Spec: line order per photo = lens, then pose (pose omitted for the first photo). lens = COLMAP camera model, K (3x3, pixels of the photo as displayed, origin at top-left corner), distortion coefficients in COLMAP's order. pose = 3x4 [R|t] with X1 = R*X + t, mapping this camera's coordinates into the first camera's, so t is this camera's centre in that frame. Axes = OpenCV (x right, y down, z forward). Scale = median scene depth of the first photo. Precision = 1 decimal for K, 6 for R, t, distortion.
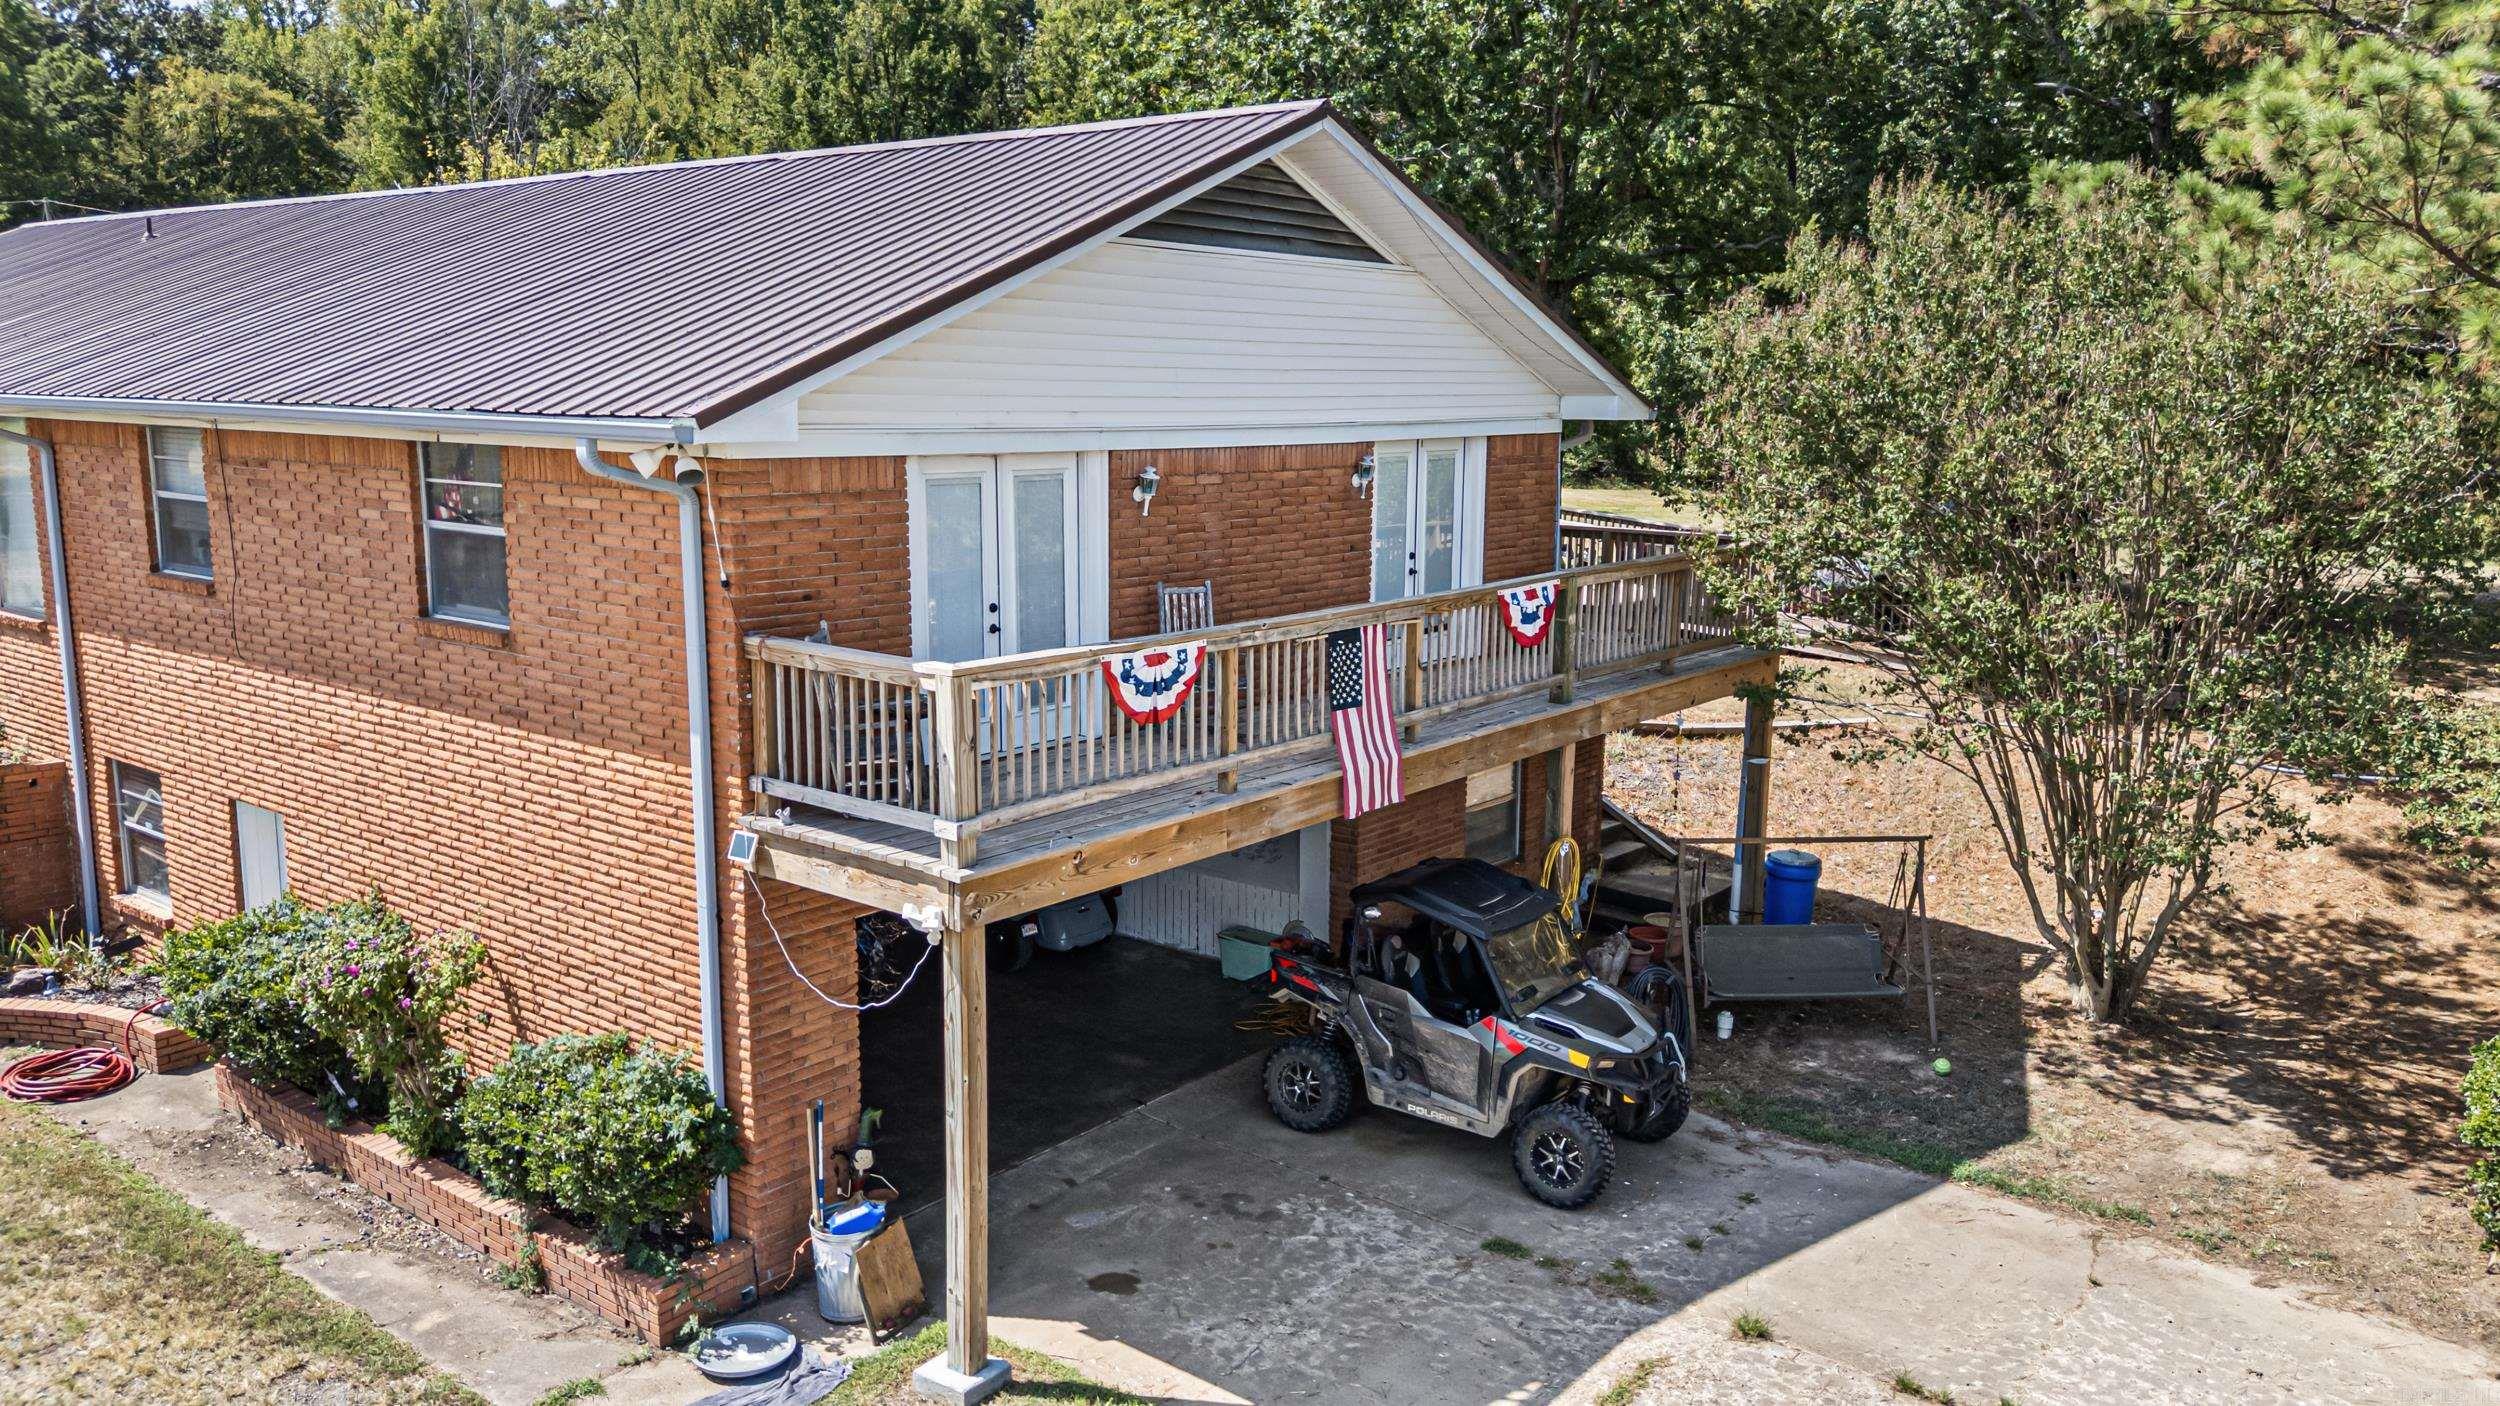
lens RADIAL K [[1809.9, 0, 1240.0], [0, 1809.9, 770.5], [0, 0, 1]] dist [0.050710, -0.037705]
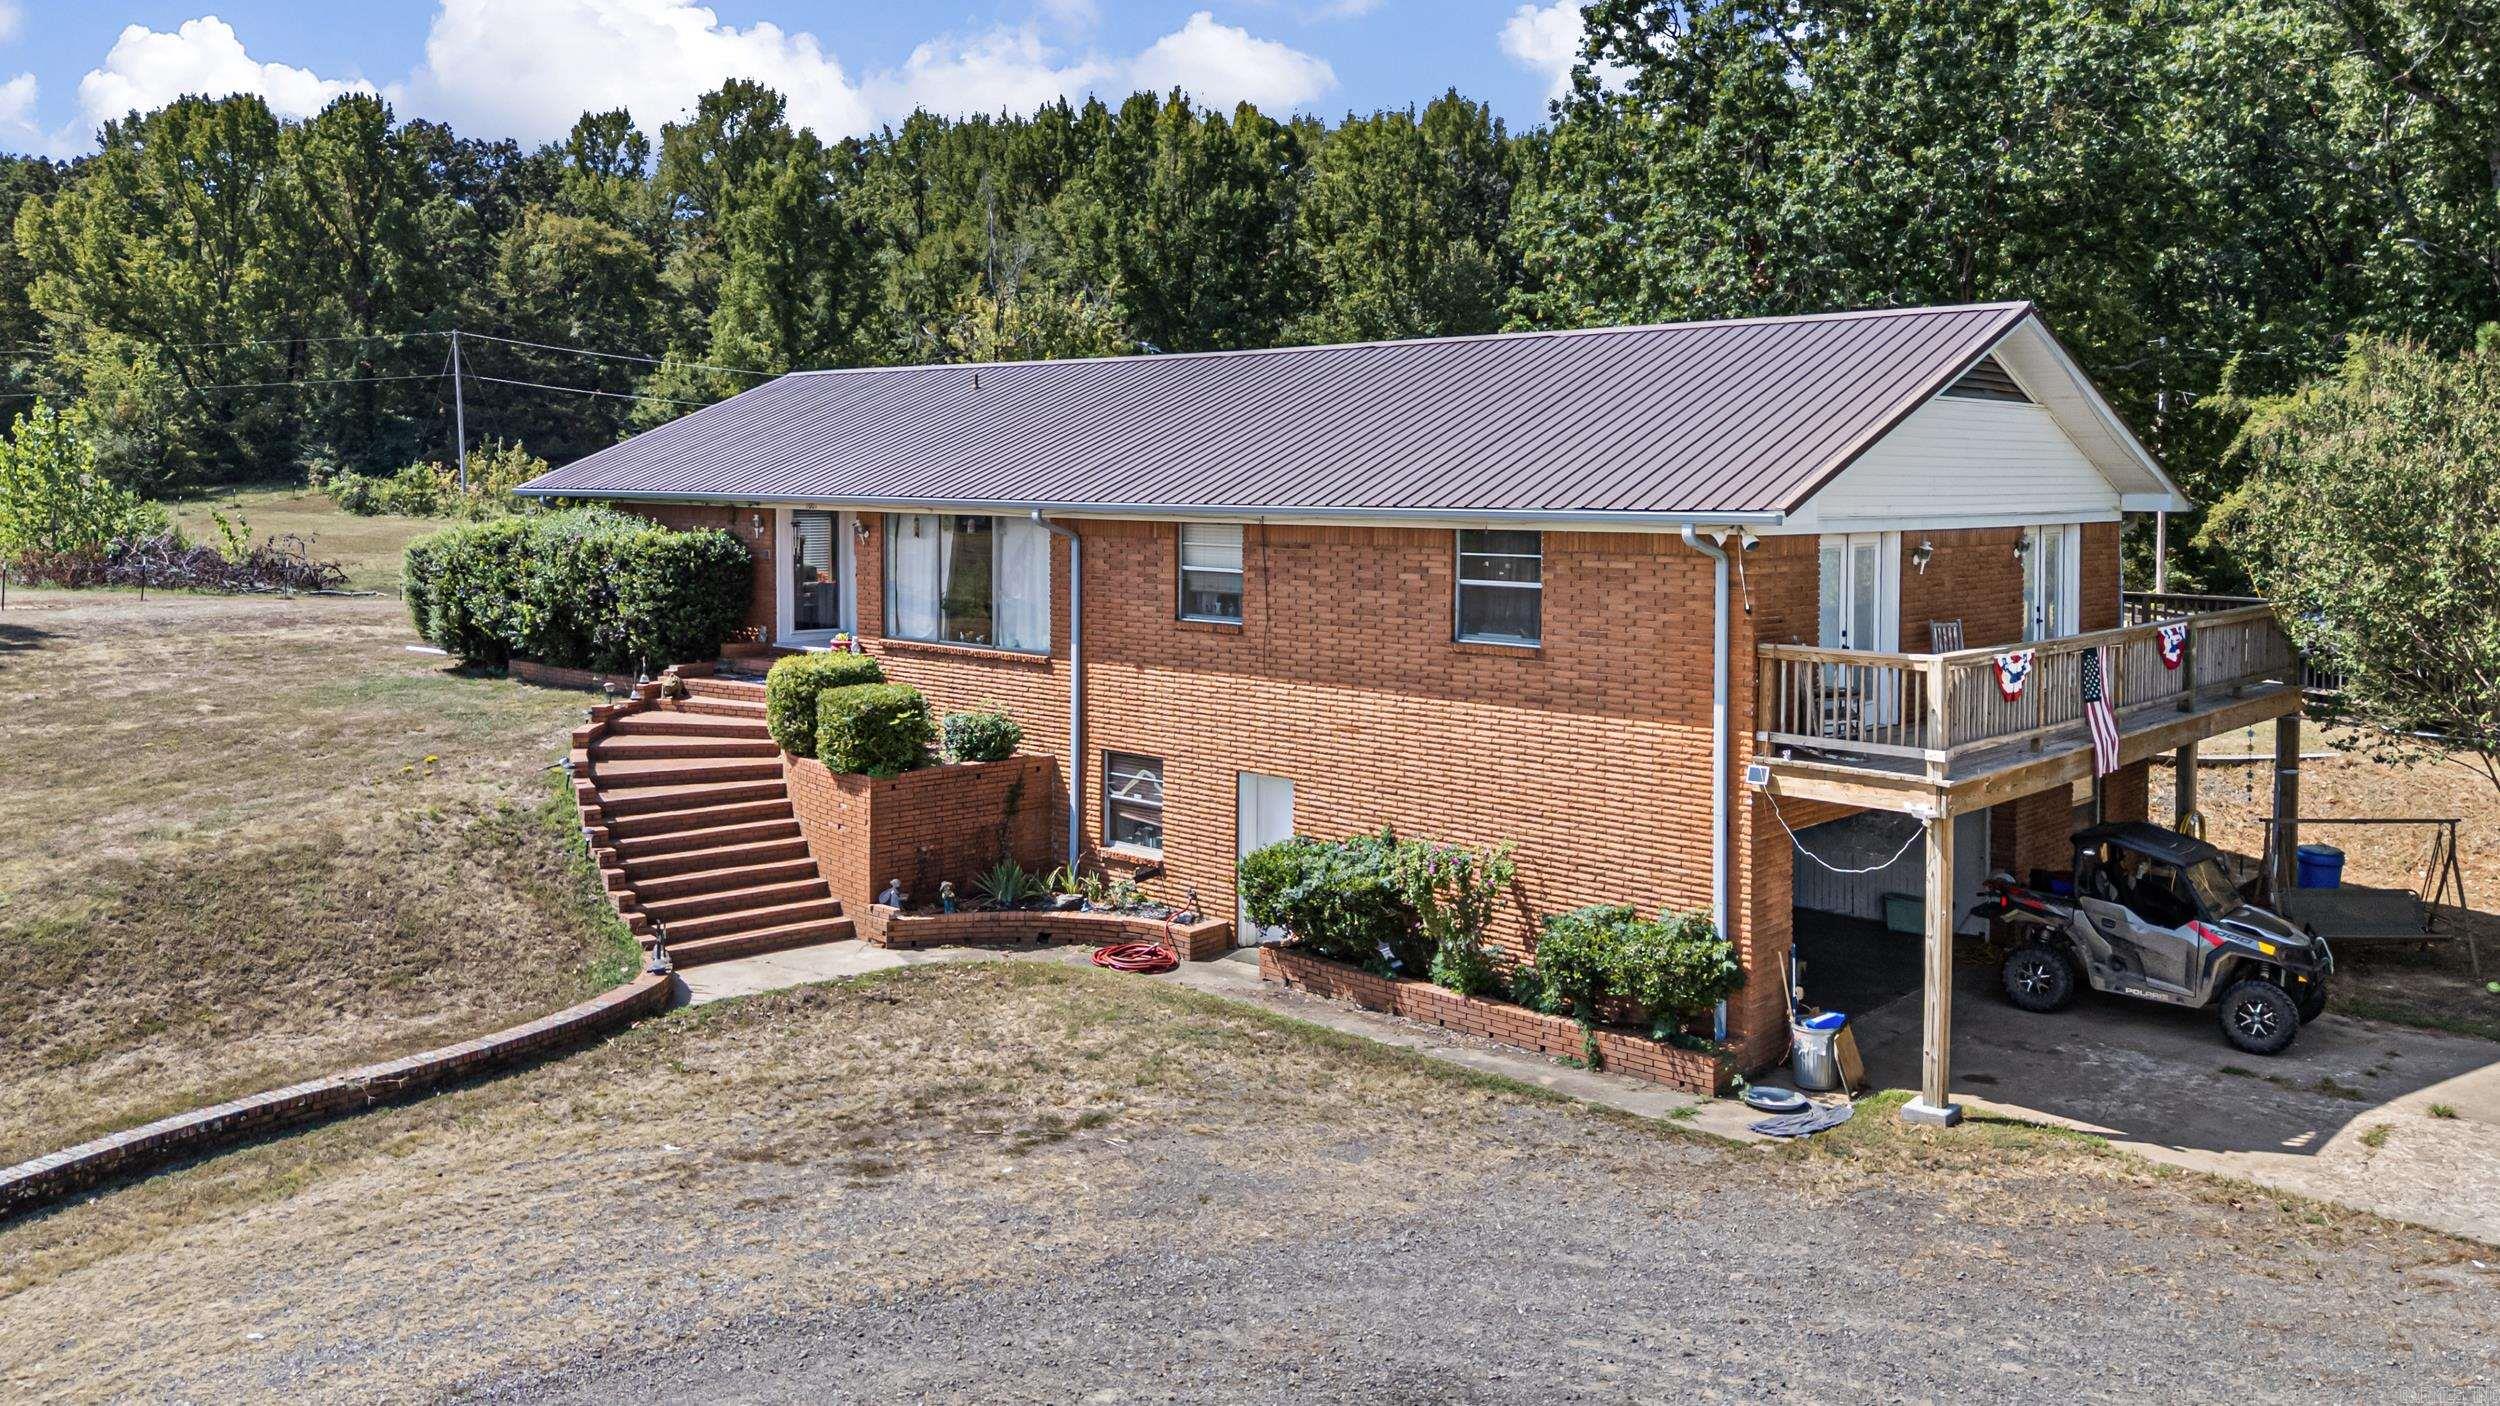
lens RADIAL K [[1866.0, 0, 1258.3], [0, 1866.0, 603.1], [0, 0, 1]] dist [0.093148, -0.108961]
pose [[0.997154, -0.000203, -0.075389, -0.470378], [-0.010723, 0.989447, -0.144498, 0.108994], [0.074622, 0.144895, 0.986629, -0.550014]]
